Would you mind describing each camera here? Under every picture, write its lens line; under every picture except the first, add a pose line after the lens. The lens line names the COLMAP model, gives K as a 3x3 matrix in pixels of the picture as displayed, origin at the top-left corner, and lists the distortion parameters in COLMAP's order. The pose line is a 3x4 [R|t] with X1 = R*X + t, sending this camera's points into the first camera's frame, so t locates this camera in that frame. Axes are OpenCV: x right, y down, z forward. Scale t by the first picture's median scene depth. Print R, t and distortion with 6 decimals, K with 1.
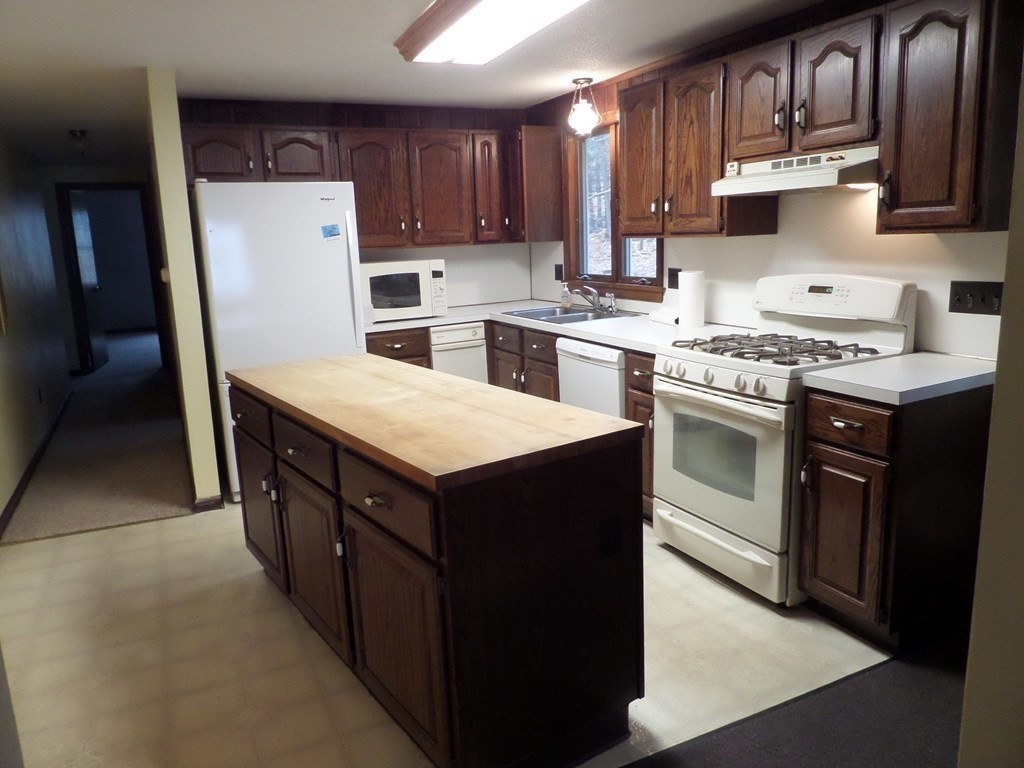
lens RADIAL K [[749.1, 0, 512.0], [0, 749.1, 384.0], [0, 0, 1]] dist [-0.001150, -0.000817]
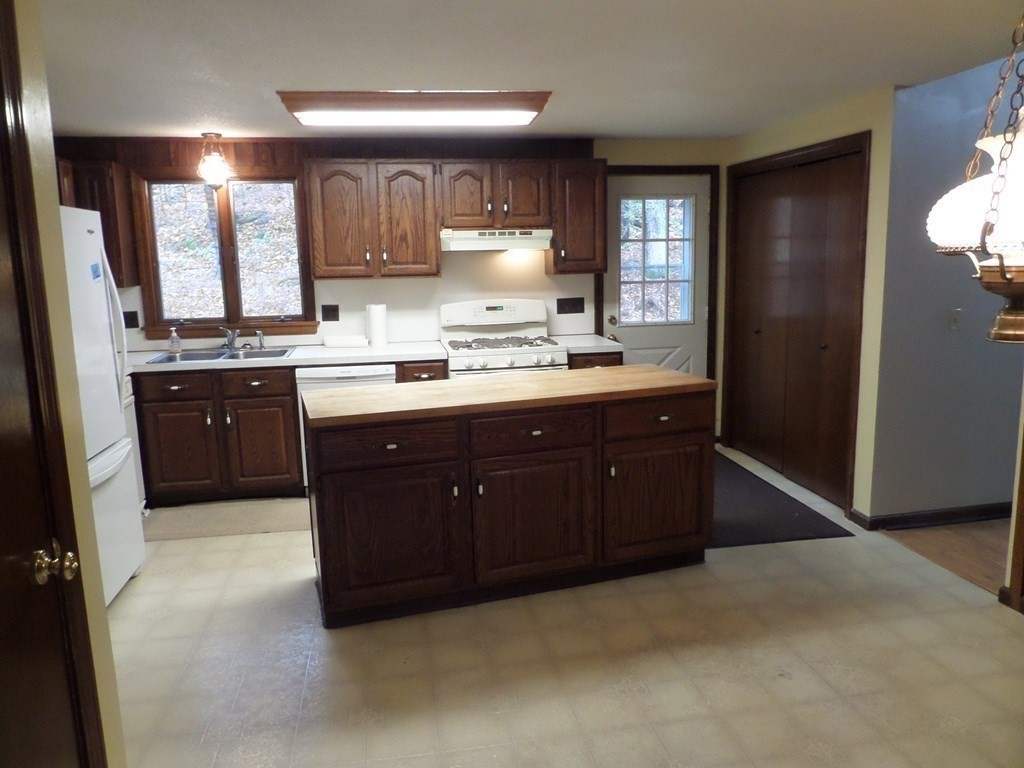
lens RADIAL K [[717.2, 0, 512.0], [0, 717.2, 384.0], [0, 0, 1]] dist [0.000795, -0.001369]
pose [[0.292976, -0.133781, 0.946714, -1.022265], [0.198838, 0.977040, 0.076533, -0.068529], [-0.935216, 0.165821, 0.312849, 0.441172]]
